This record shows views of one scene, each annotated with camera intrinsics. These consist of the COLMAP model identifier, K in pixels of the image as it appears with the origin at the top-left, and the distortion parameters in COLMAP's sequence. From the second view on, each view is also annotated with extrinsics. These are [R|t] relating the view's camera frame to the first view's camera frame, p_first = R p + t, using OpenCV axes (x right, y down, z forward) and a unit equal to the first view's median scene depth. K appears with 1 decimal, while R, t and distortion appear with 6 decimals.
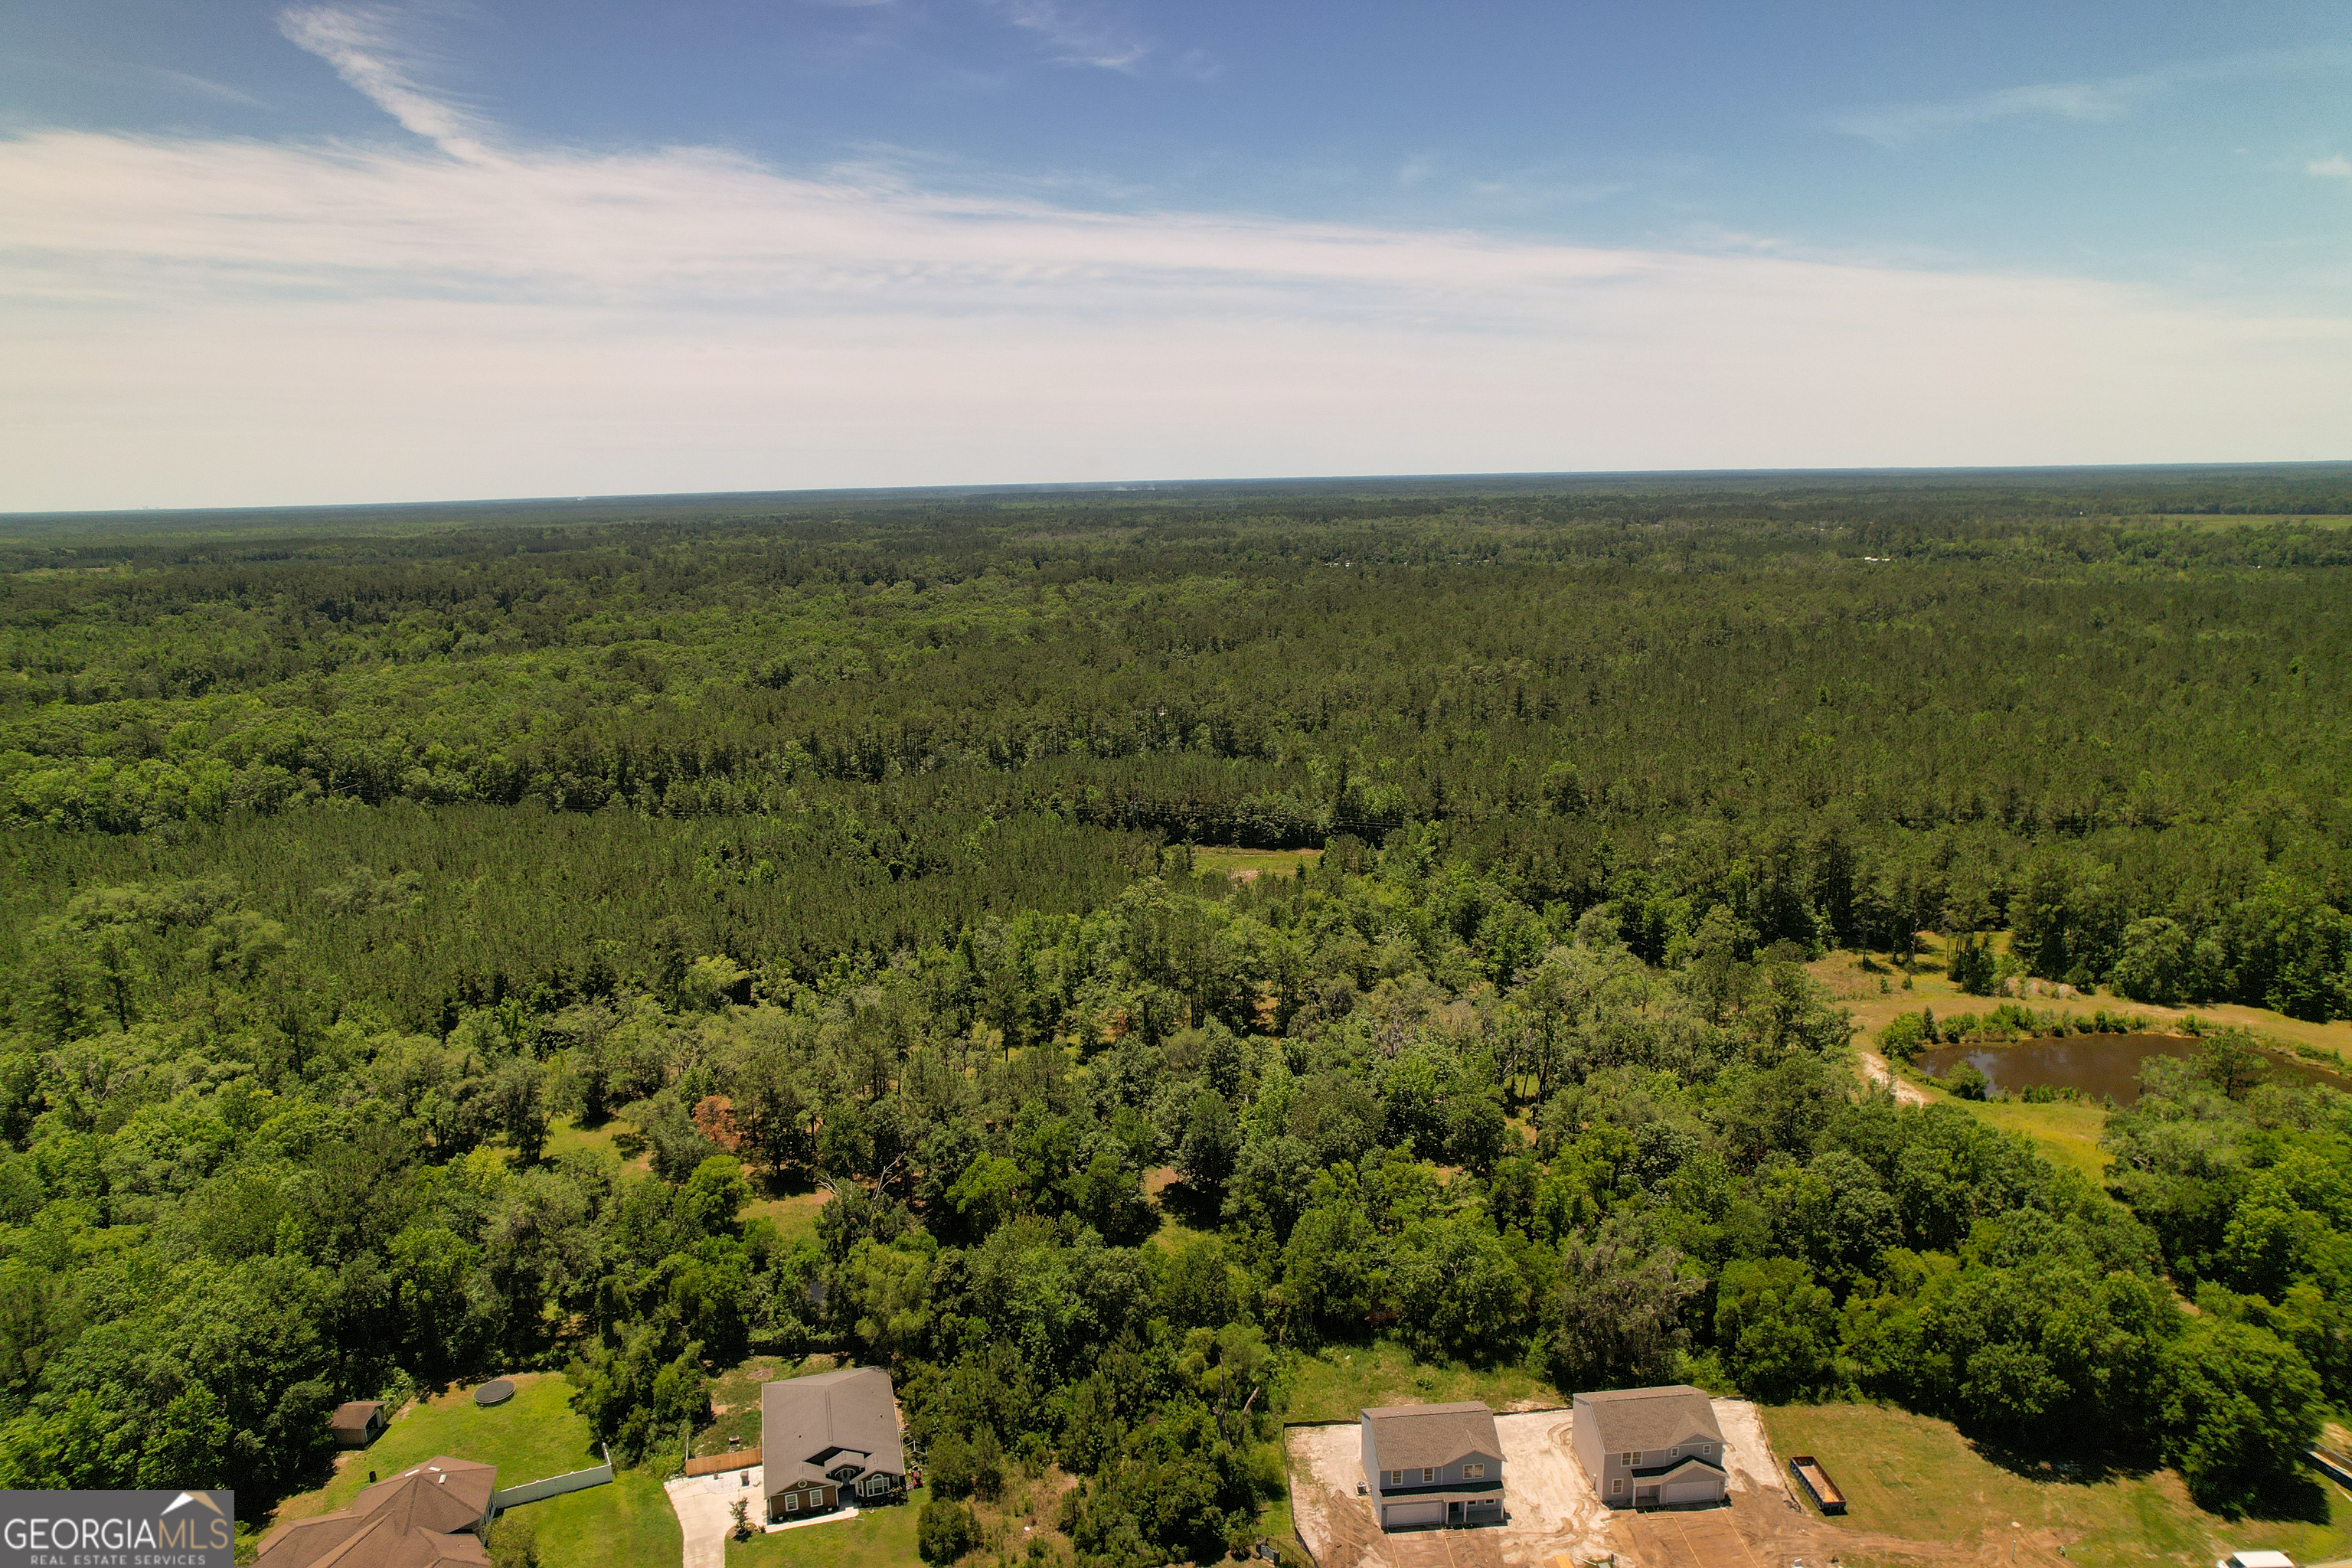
lens RADIAL K [[1495.3, 0, 1146.5], [0, 1495.3, 815.9], [0, 0, 1]] dist [-0.074912, 0.068253]
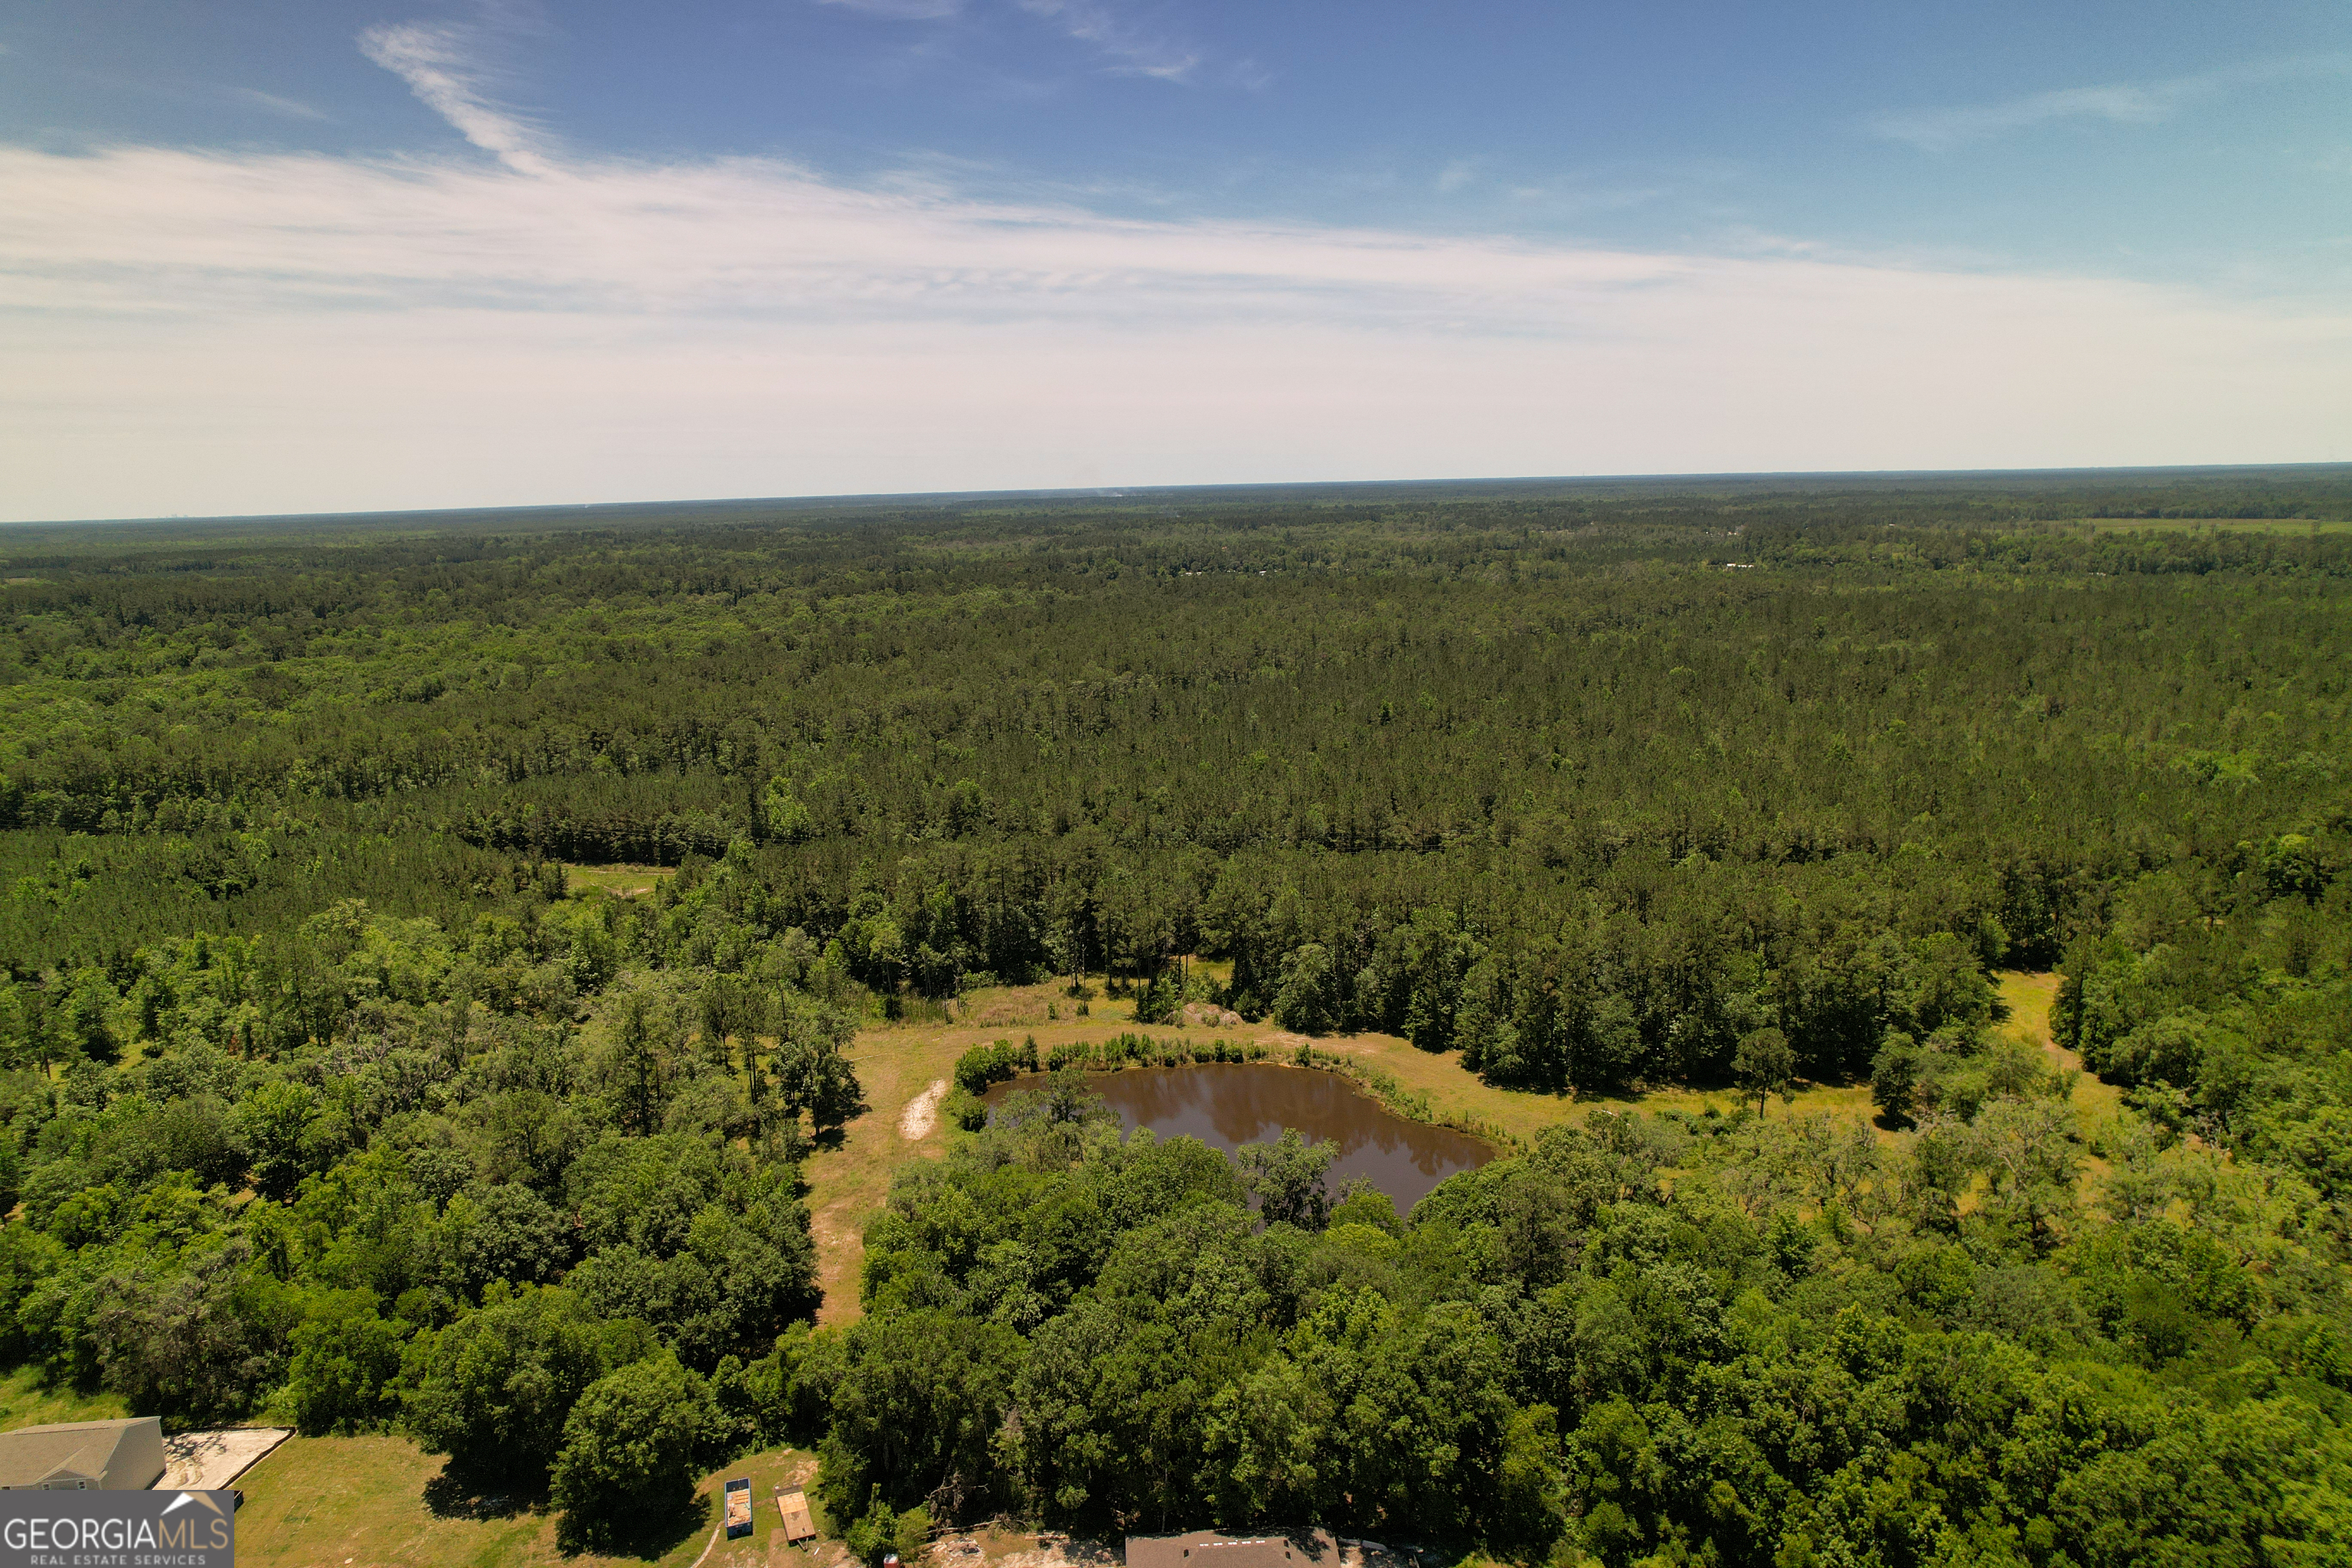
lens RADIAL K [[1495.3, 0, 1184.7], [0, 1495.3, 781.8], [0, 0, 1]] dist [-0.074912, 0.068253]
pose [[0.999862, -0.000145, -0.016602, 0.108067], [-0.000252, 0.999713, -0.023938, -0.002932], [0.016600, 0.023939, 0.999576, -0.002392]]
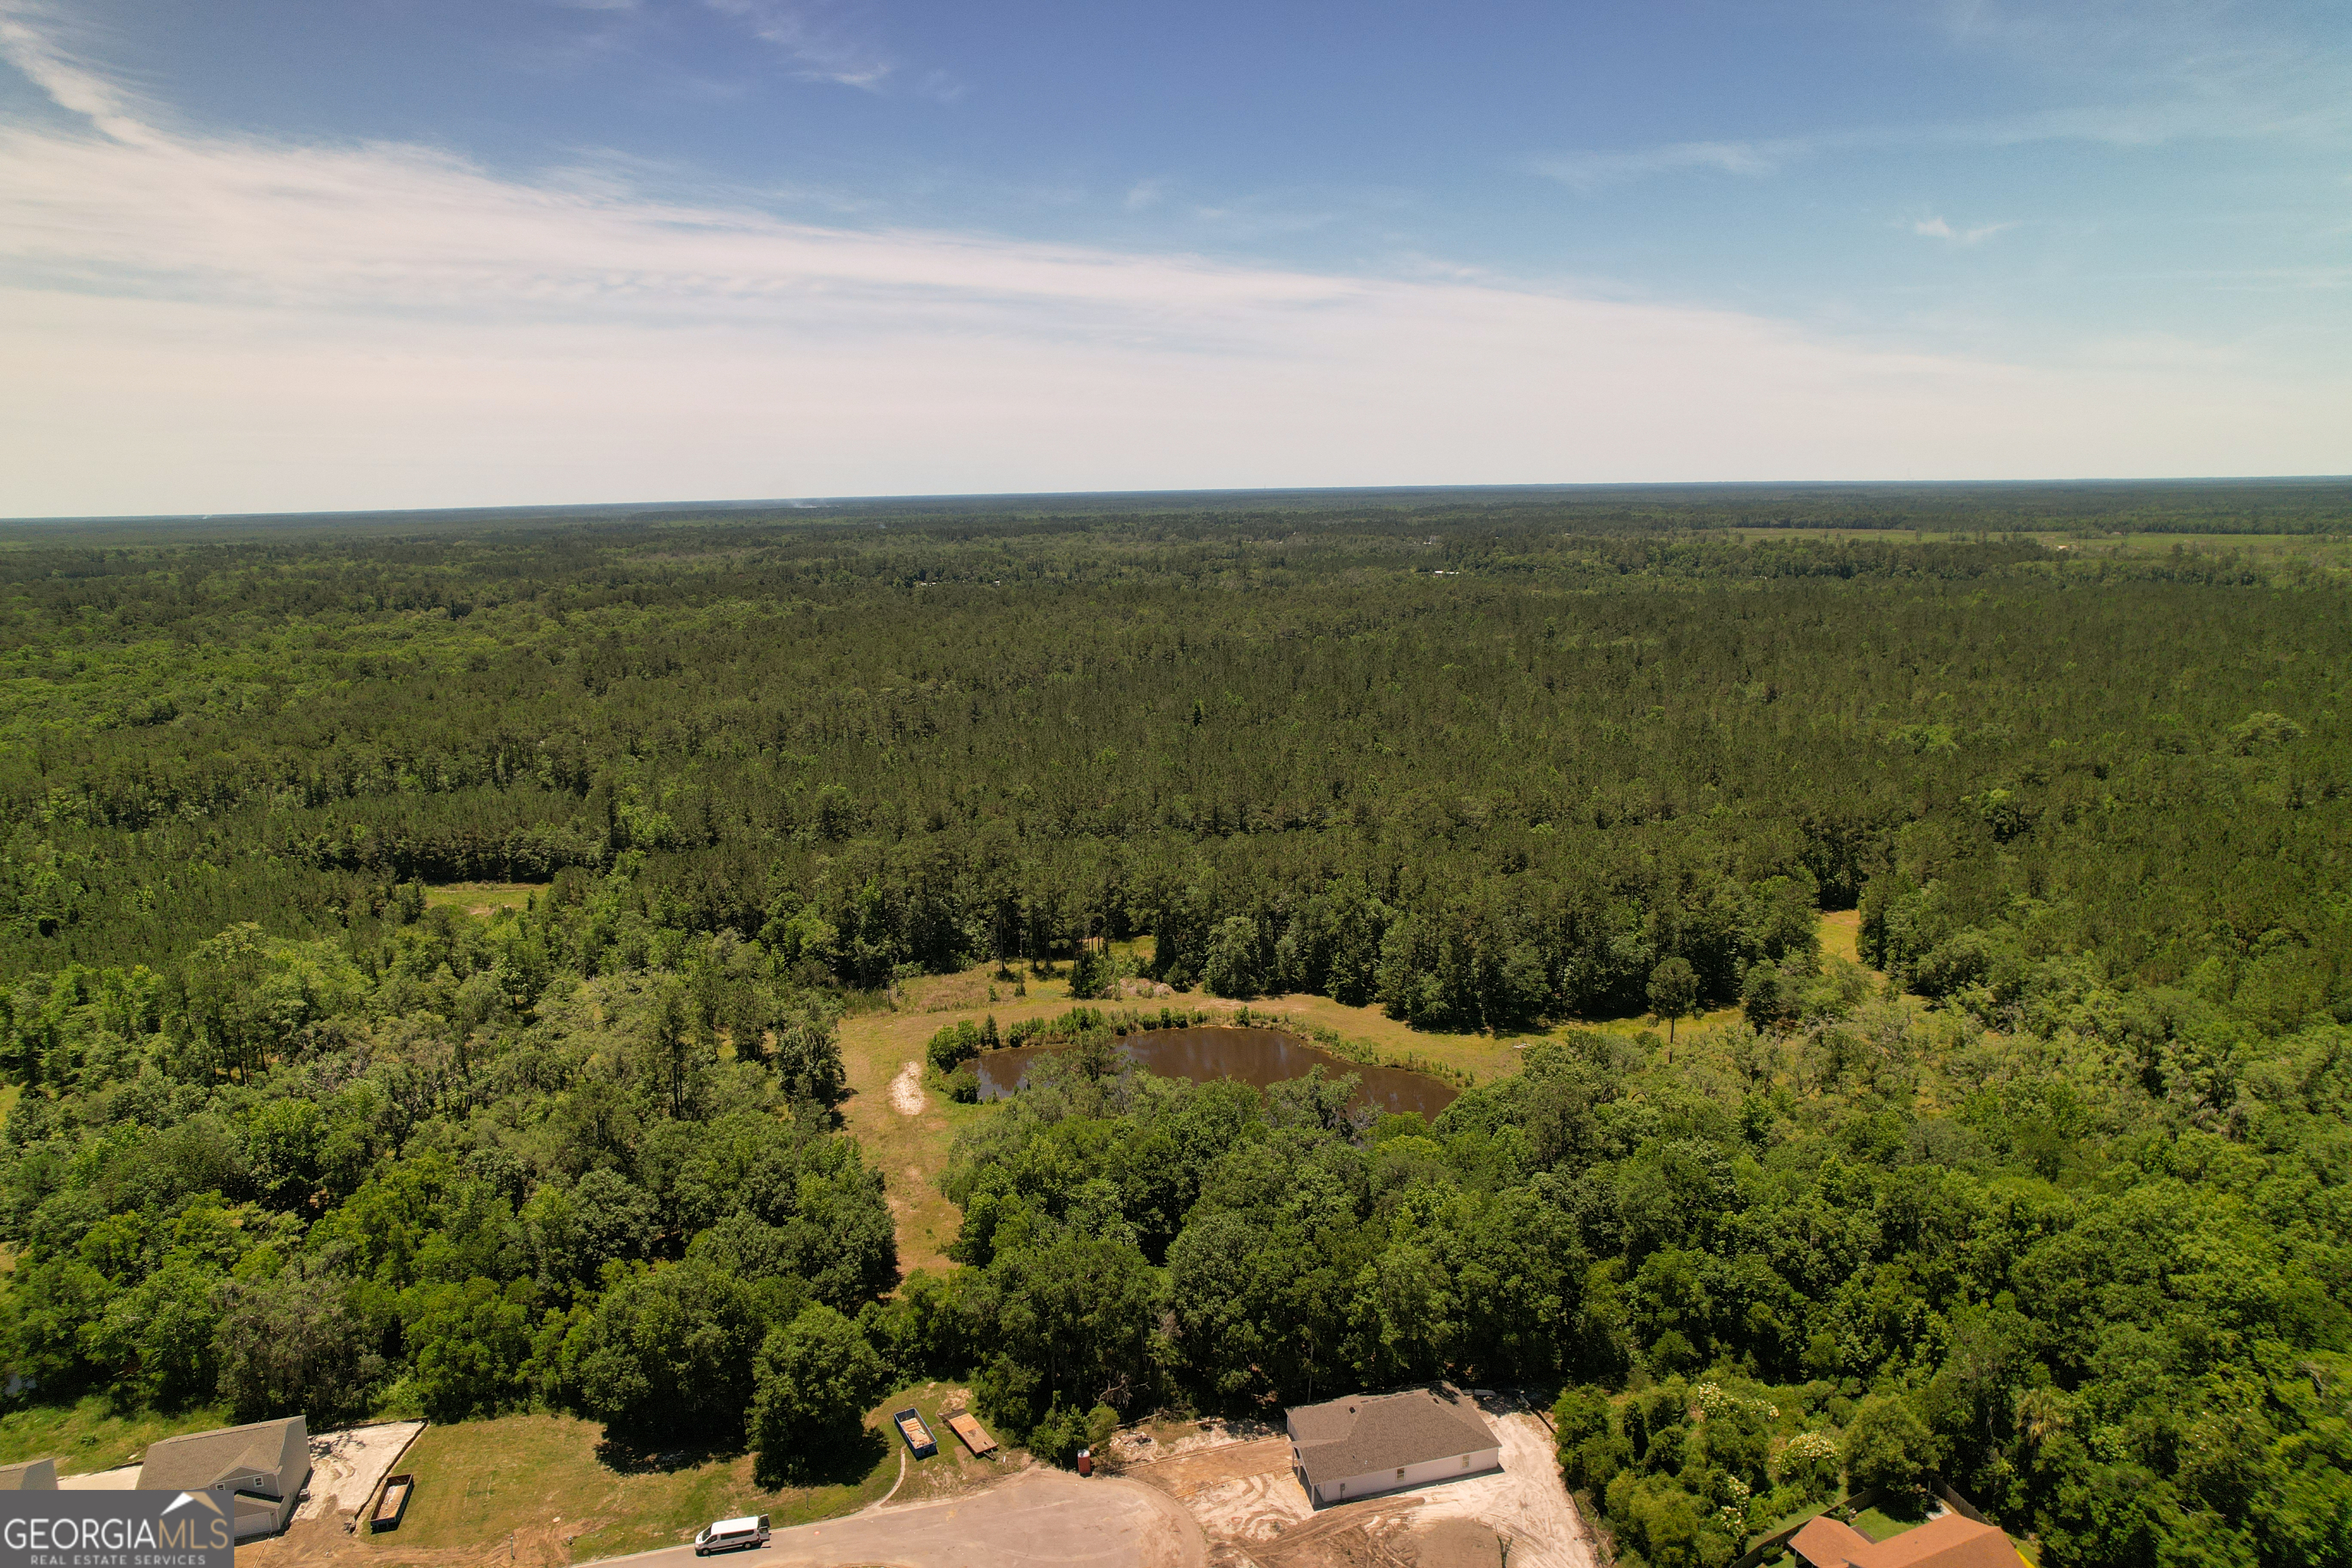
lens RADIAL K [[1495.3, 0, 1187.3], [0, 1495.3, 773.4], [0, 0, 1]] dist [-0.074912, 0.068253]
pose [[0.982271, -0.031870, 0.184740, 0.079121], [0.038605, 0.998710, -0.032975, -0.000238], [-0.183451, 0.039523, 0.982234, -0.013281]]
